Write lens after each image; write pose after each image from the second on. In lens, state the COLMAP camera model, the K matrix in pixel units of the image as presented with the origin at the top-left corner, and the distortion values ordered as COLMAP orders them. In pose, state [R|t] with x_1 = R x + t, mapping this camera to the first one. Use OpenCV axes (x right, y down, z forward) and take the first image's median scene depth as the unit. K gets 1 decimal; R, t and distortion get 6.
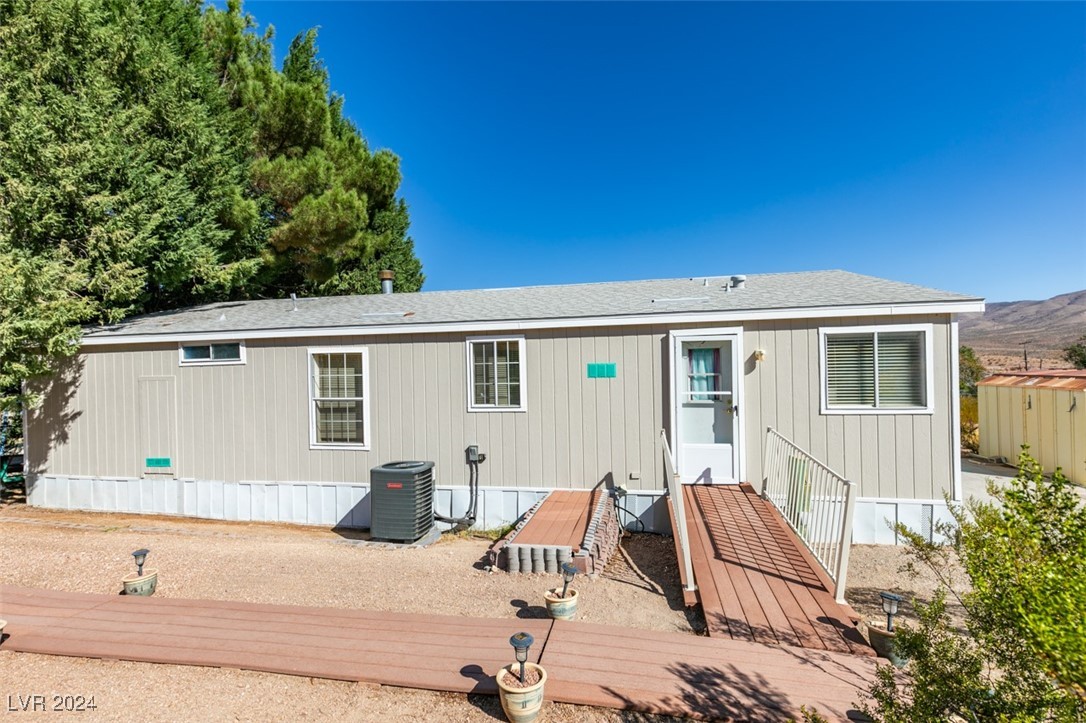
lens RADIAL K [[472.1, 0, 543.0], [0, 472.1, 361.5], [0, 0, 1]] dist [0.004137, -0.000393]
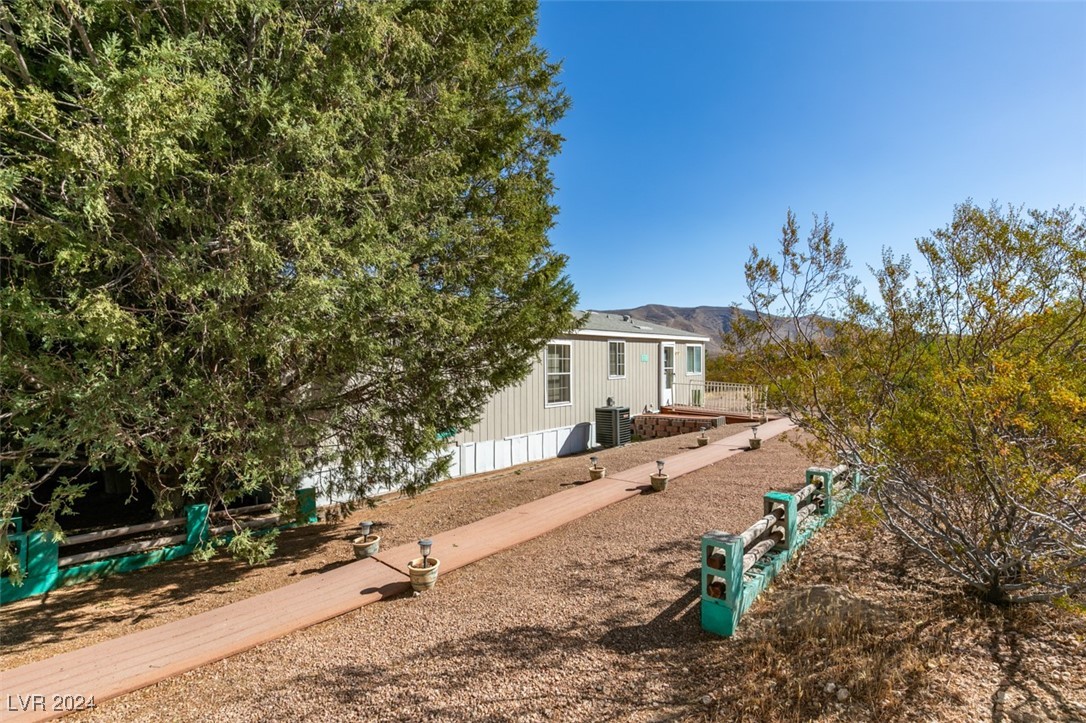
lens RADIAL K [[472.1, 0, 543.0], [0, 472.1, 361.5], [0, 0, 1]] dist [0.004137, -0.000393]
pose [[0.520940, 0.013269, 0.853490, -1.736369], [-0.011621, 0.999897, -0.008452, 0.050552], [-0.853514, -0.005516, 0.521040, 0.228293]]
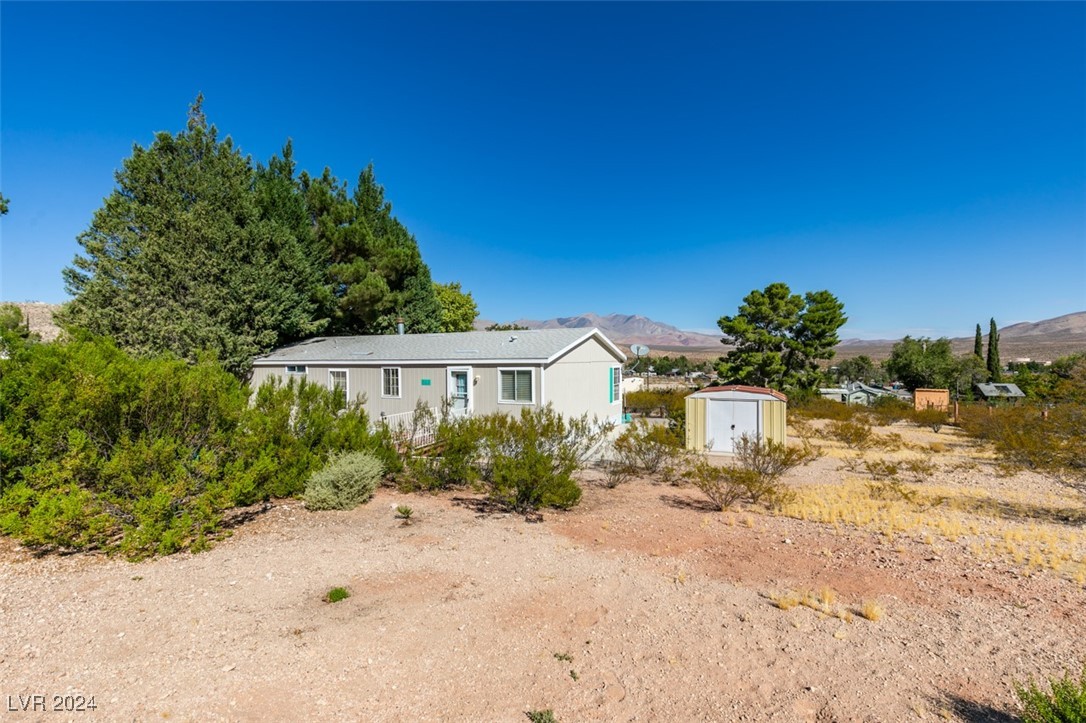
lens RADIAL K [[472.1, 0, 543.0], [0, 472.1, 361.5], [0, 0, 1]] dist [0.004137, -0.000393]
pose [[0.967223, 0.016695, -0.253381, 1.136555], [-0.014013, 0.999825, 0.012386, -0.107619], [0.253543, -0.008429, 0.967287, -1.016906]]
